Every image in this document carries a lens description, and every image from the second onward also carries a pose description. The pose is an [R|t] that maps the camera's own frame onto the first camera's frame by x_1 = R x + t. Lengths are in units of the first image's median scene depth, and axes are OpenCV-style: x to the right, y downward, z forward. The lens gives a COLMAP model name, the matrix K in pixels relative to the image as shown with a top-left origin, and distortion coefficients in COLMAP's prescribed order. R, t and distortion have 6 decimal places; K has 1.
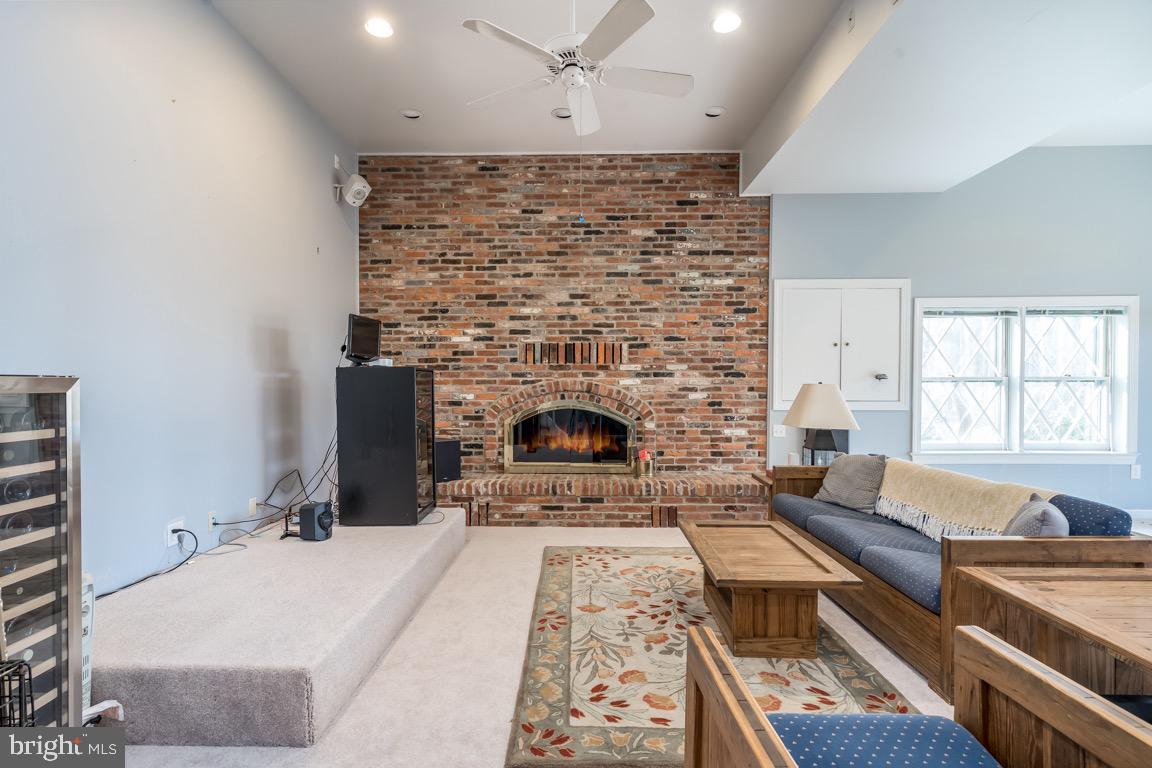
lens RADIAL K [[561.2, 0, 572.0], [0, 561.2, 390.2], [0, 0, 1]] dist [0.002709, -0.001086]
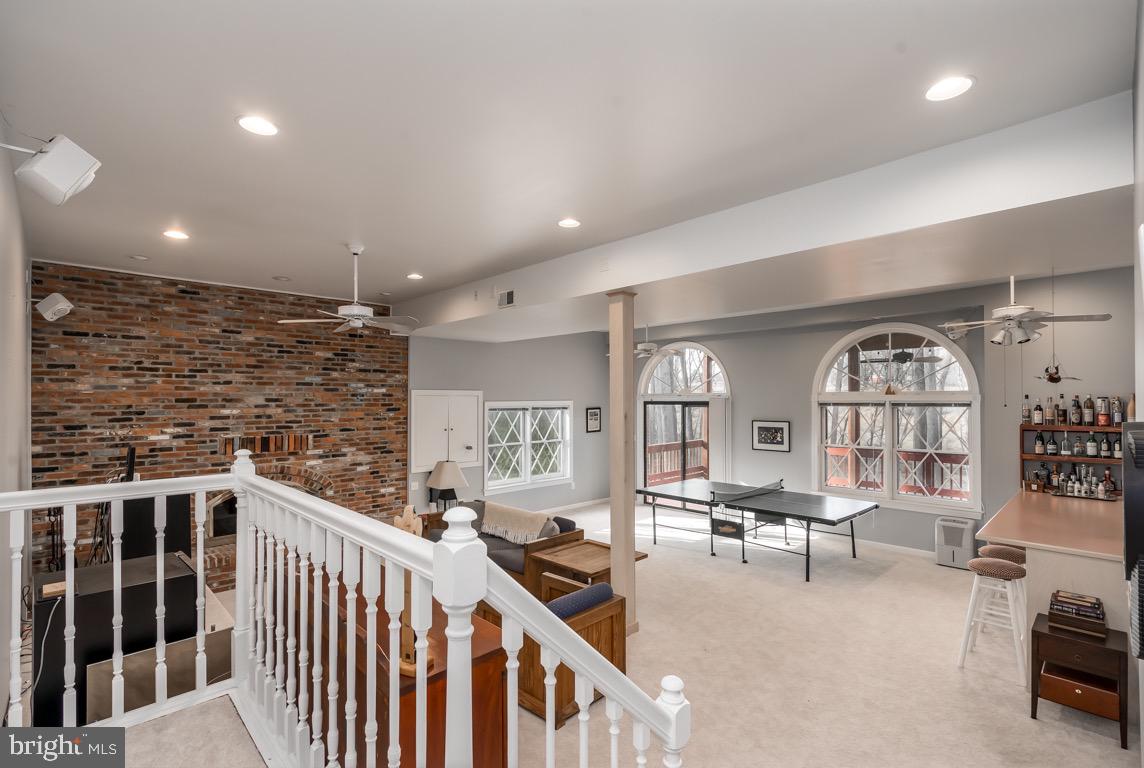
lens RADIAL K [[528.6, 0, 568.9], [0, 528.6, 391.7], [0, 0, 1]] dist [-0.002528, 0.000672]
pose [[0.704006, 0.008711, 0.710141, -0.376179], [0.009400, 0.999723, -0.021582, -0.153923], [-0.710132, 0.021869, 0.703729, -0.351460]]
